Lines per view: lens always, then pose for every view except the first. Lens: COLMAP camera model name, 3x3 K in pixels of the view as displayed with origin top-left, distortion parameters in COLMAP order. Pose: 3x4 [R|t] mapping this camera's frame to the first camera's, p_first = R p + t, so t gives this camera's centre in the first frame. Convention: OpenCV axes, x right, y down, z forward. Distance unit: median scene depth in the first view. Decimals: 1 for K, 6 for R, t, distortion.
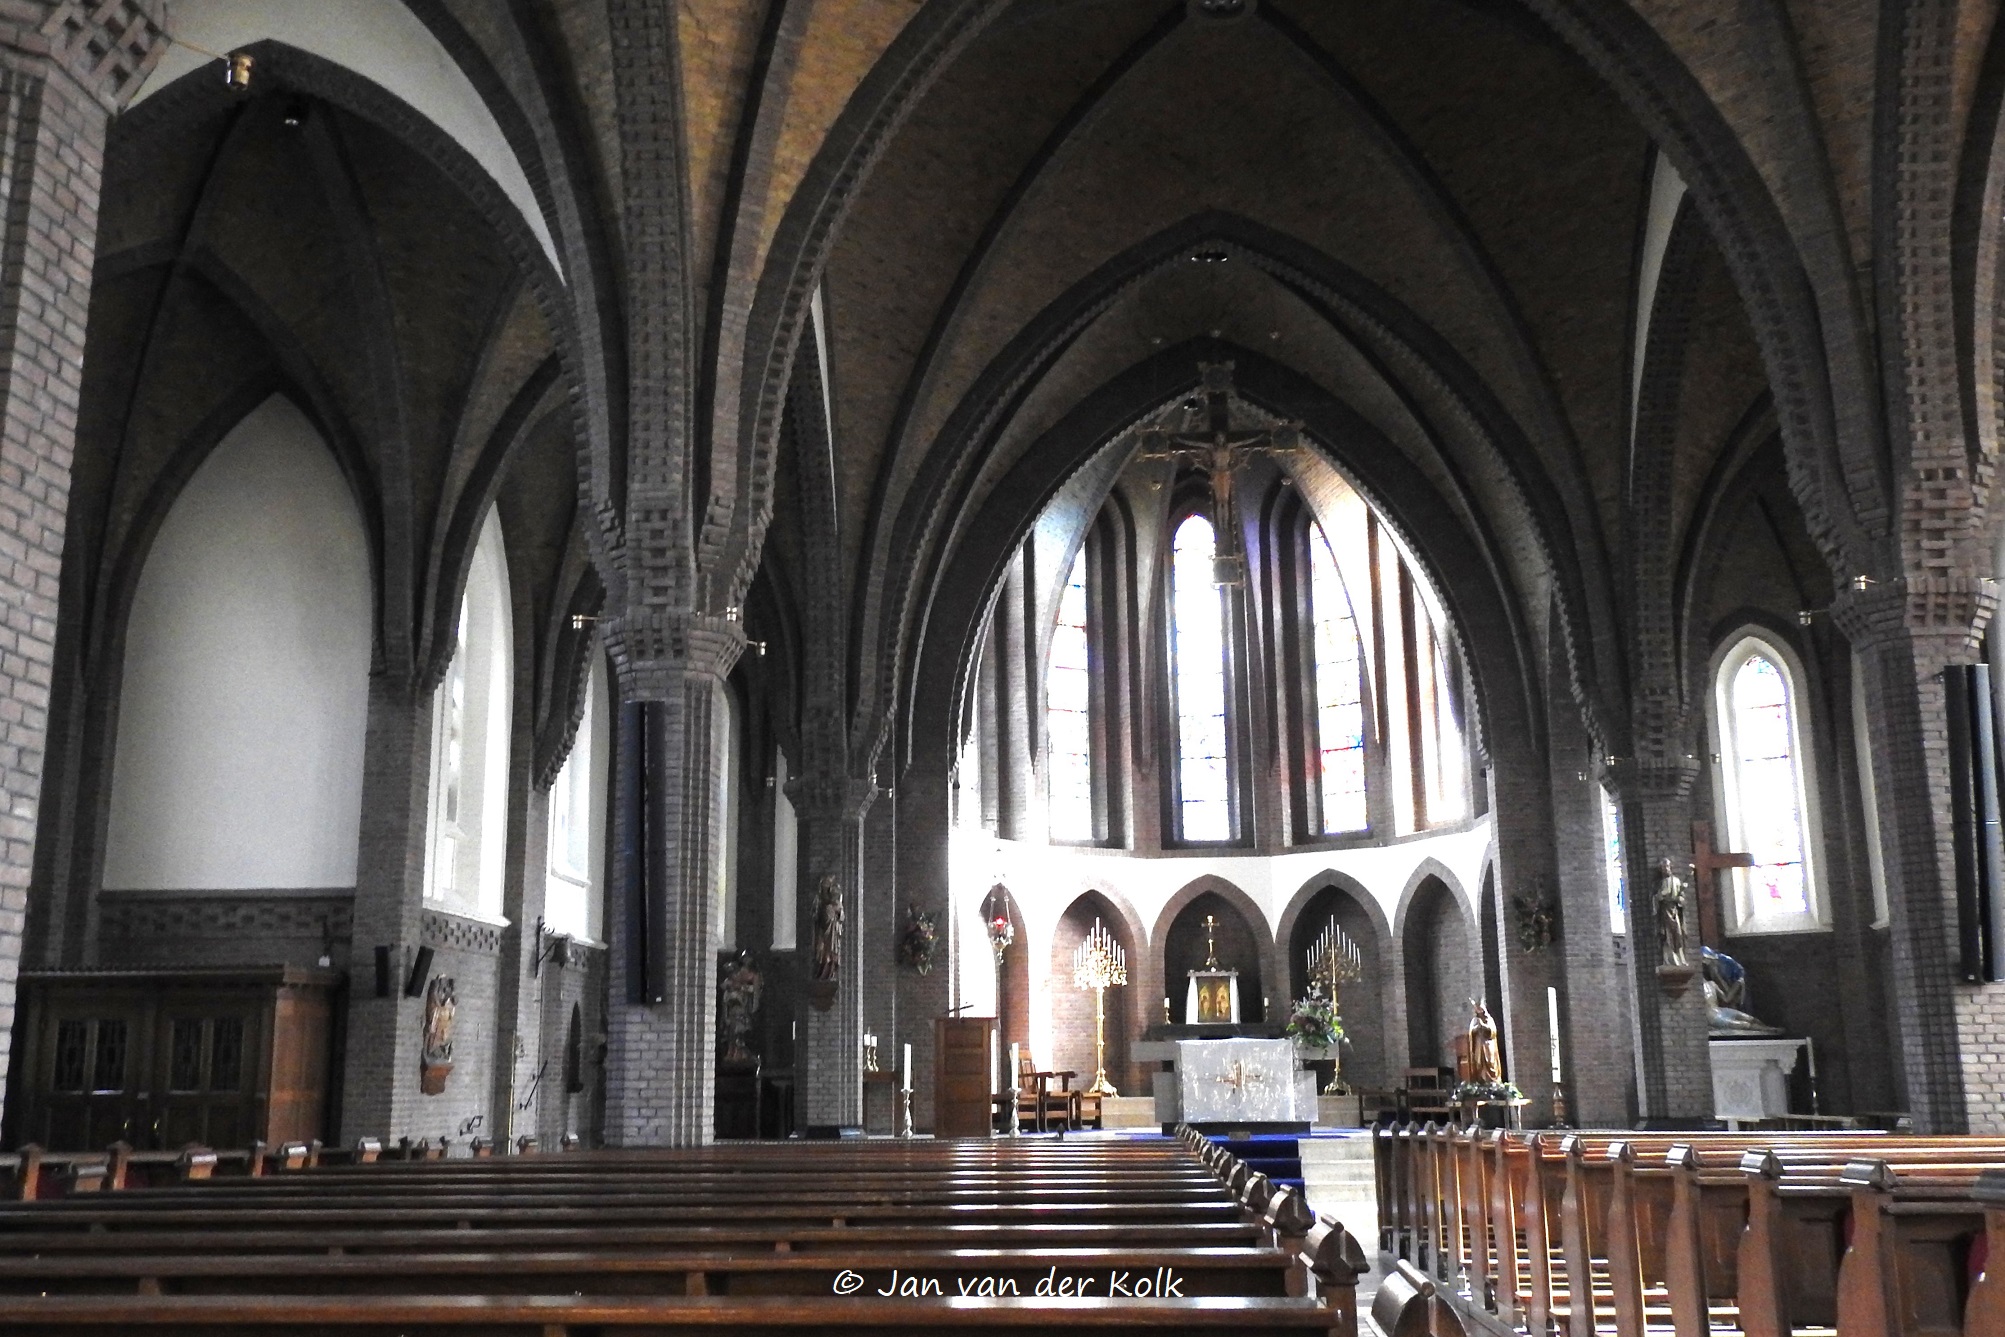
lens RADIAL K [[1995.0, 0, 946.8], [0, 1995.0, 666.1], [0, 0, 1]] dist [0.013910, -0.037426]
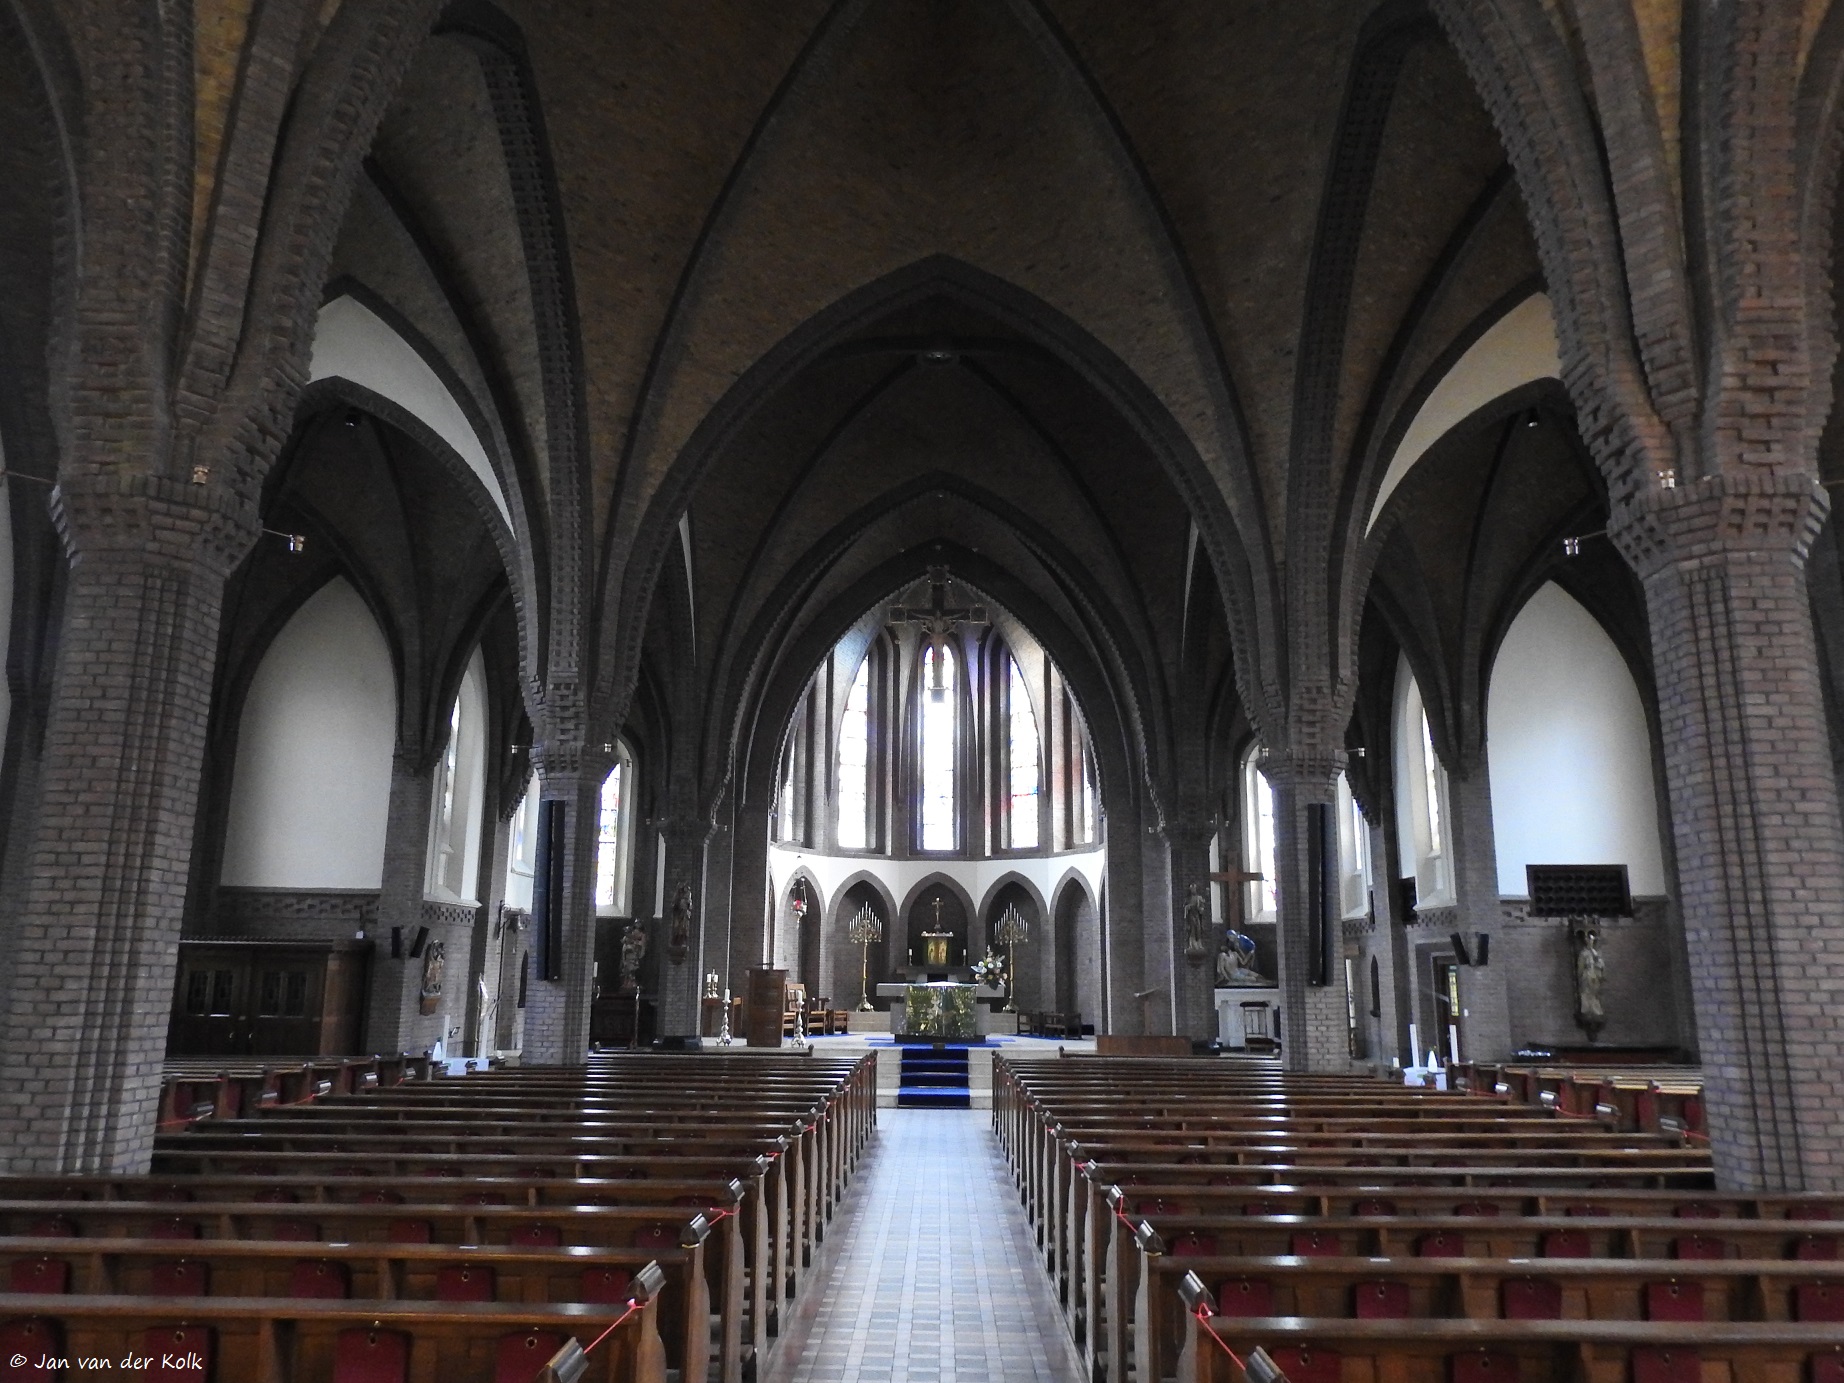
lens RADIAL K [[1404.6, 0, 922.0], [0, 1404.6, 691.5], [0, 0, 1]] dist [-0.001815, 0.001751]
pose [[0.997759, 0.031672, 0.058938, 0.063368], [-0.032876, 0.999268, 0.019562, -0.078664], [-0.058275, -0.021456, 0.998070, -0.142822]]
